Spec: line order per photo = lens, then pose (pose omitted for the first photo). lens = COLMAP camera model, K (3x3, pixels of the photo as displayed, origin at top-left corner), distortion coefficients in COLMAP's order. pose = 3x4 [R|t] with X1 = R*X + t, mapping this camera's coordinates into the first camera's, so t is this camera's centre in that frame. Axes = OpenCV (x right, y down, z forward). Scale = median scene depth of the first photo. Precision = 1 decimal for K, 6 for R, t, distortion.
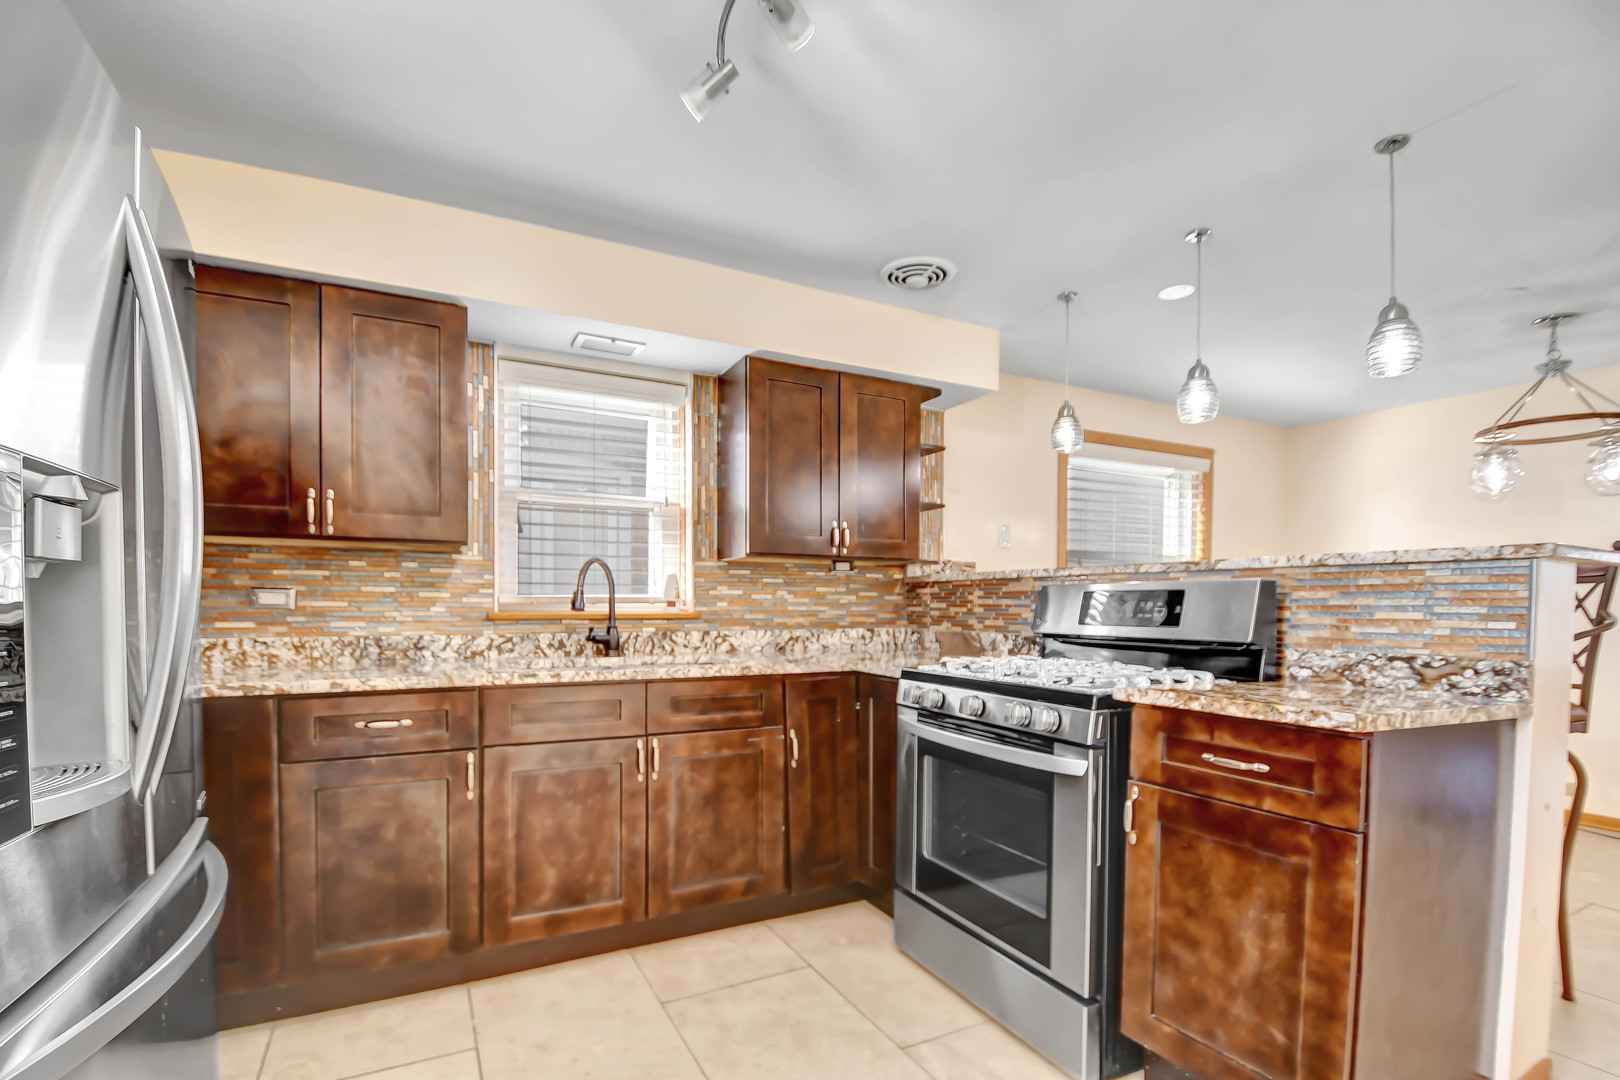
lens RADIAL K [[744.0, 0, 809.2], [0, 744.0, 616.7], [0, 0, 1]] dist [0.019883, -0.030559]
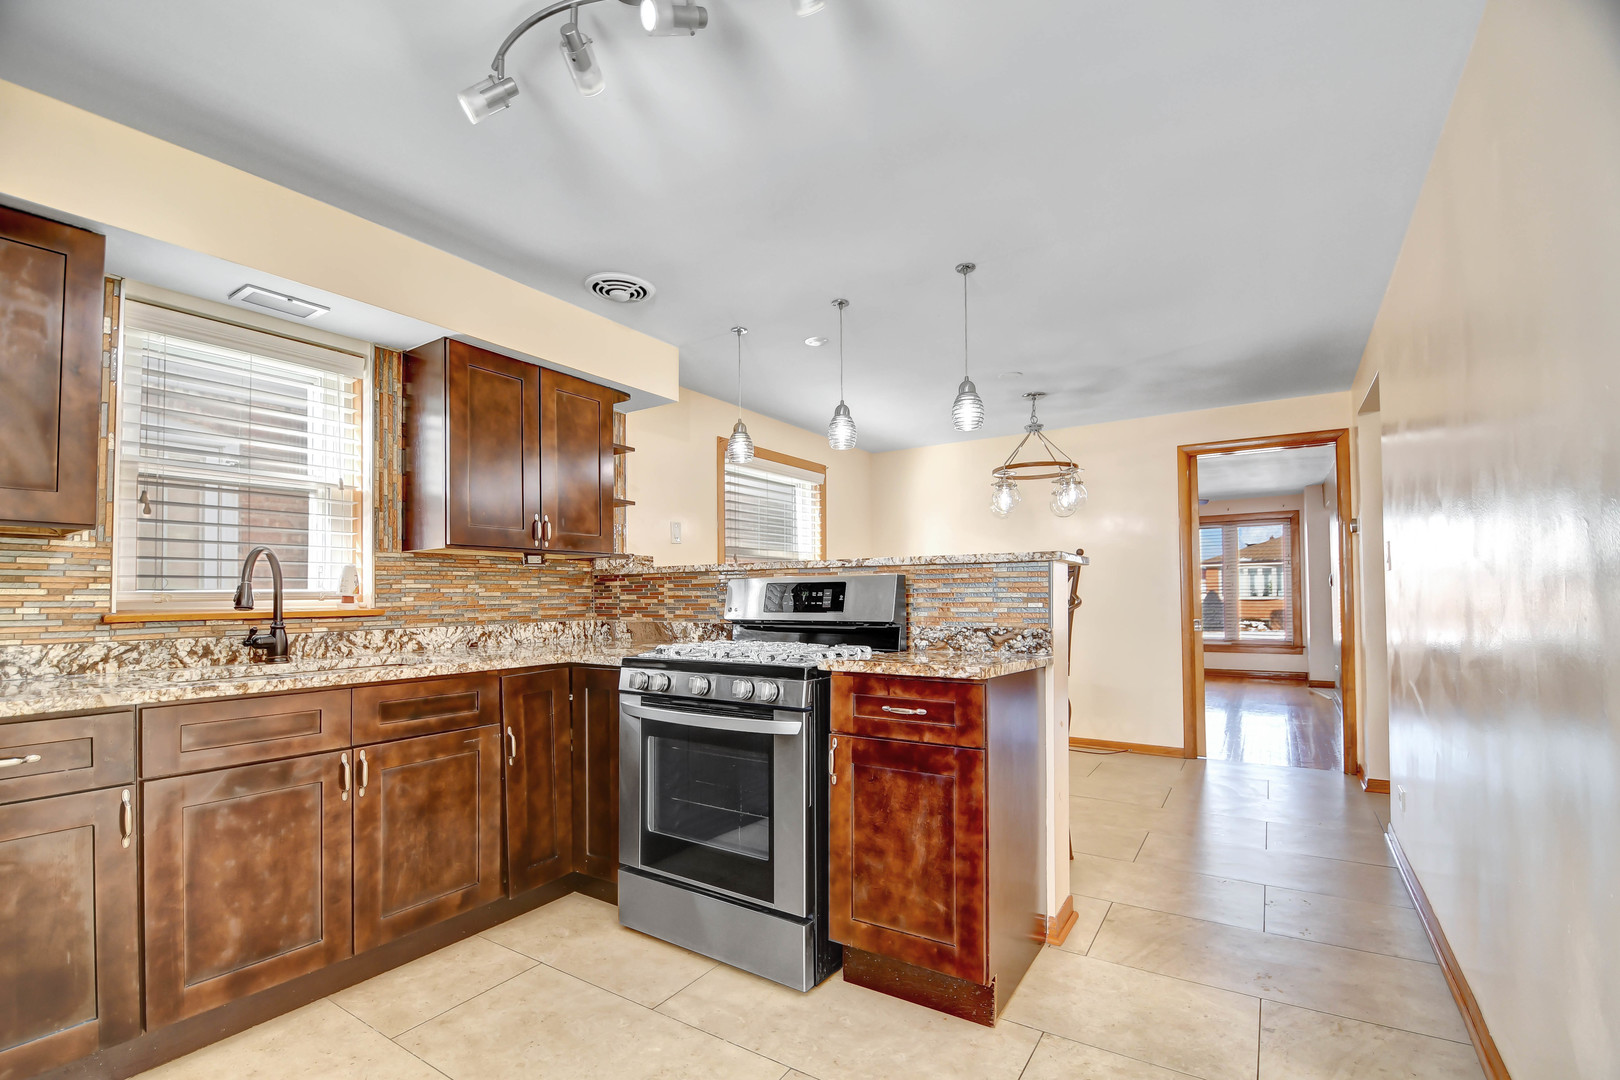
lens RADIAL K [[747.8, 0, 833.0], [0, 747.8, 576.0], [0, 0, 1]] dist [0.020351, -0.026023]
pose [[0.848744, 0.001168, 0.528803, -0.196299], [0.021247, 0.999115, -0.036308, -0.000784], [-0.528377, 0.042052, 0.847968, -0.070777]]
